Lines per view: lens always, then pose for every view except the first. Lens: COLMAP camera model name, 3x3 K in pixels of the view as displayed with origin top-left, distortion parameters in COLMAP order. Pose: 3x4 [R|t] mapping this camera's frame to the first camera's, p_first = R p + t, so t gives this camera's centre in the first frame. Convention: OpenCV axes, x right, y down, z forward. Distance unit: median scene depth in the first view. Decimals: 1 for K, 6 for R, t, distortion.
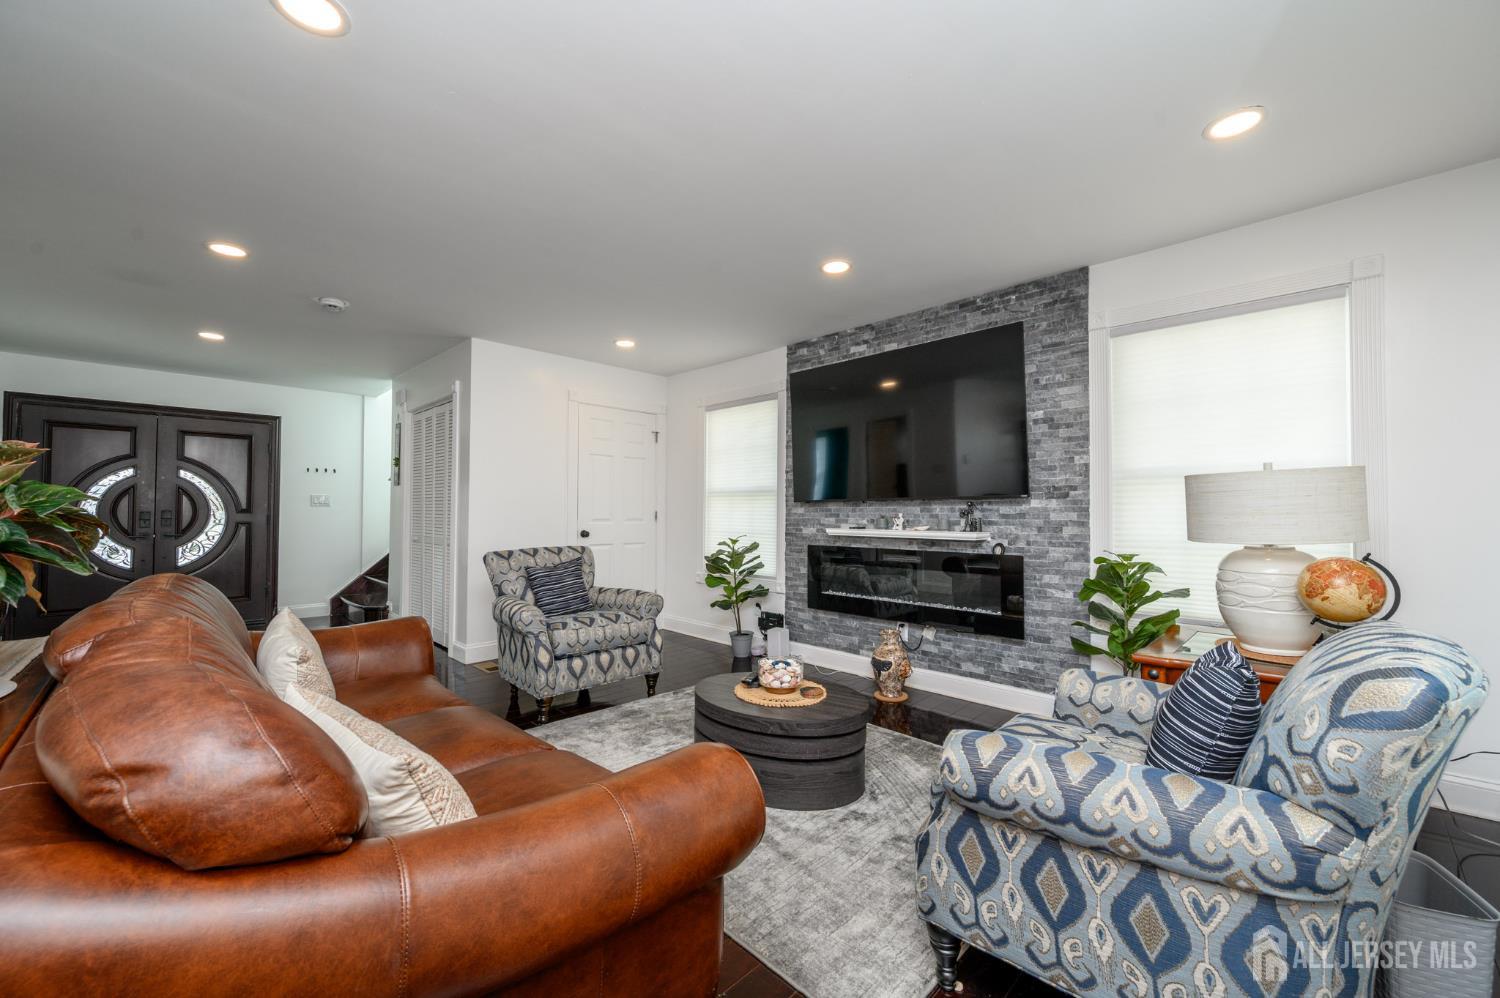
lens RADIAL K [[591.2, 0, 750.0], [0, 591.2, 499.0], [0, 0, 1]] dist [-0.000645, 0.000057]
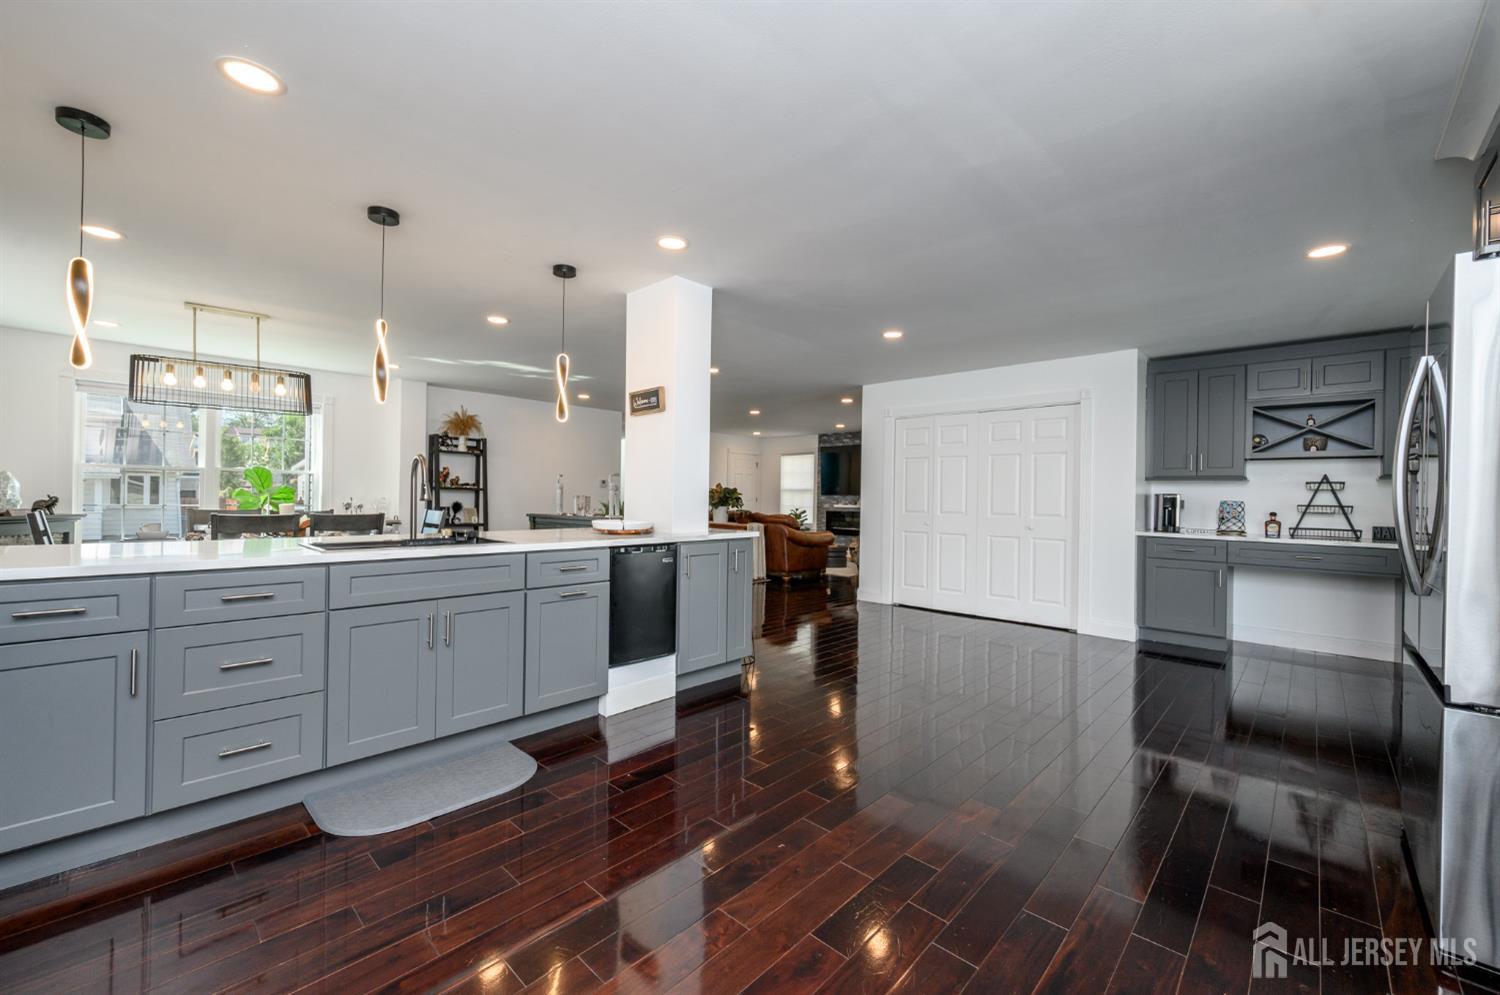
lens RADIAL K [[591.2, 0, 750.0], [0, 591.2, 497.5], [0, 0, 1]] dist [-0.000645, 0.000057]
pose [[0.999232, 0.013072, 0.036939, -0.470300], [-0.013833, 0.999696, 0.020407, -0.045429], [-0.036661, -0.020903, 0.999109, -2.262315]]
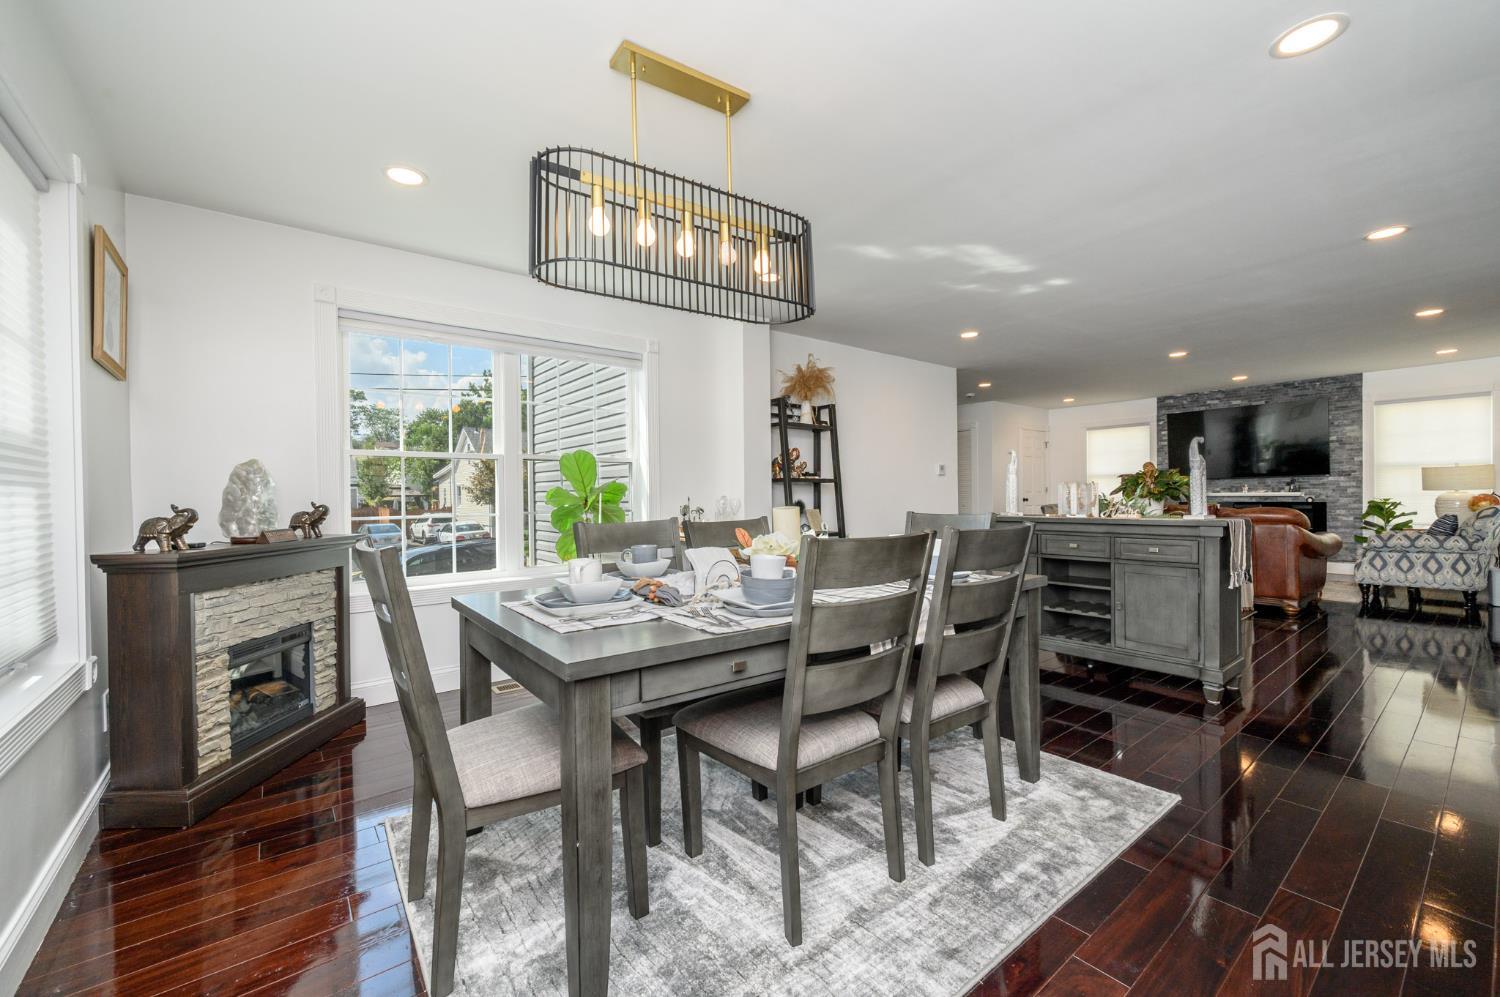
lens RADIAL K [[591.2, 0, 750.0], [0, 591.2, 498.5], [0, 0, 1]] dist [-0.000645, 0.000057]
pose [[0.991507, -0.013314, -0.129369, -1.414799], [0.017125, 0.999450, 0.028392, -0.017802], [0.128920, -0.030366, 0.991190, -1.502995]]
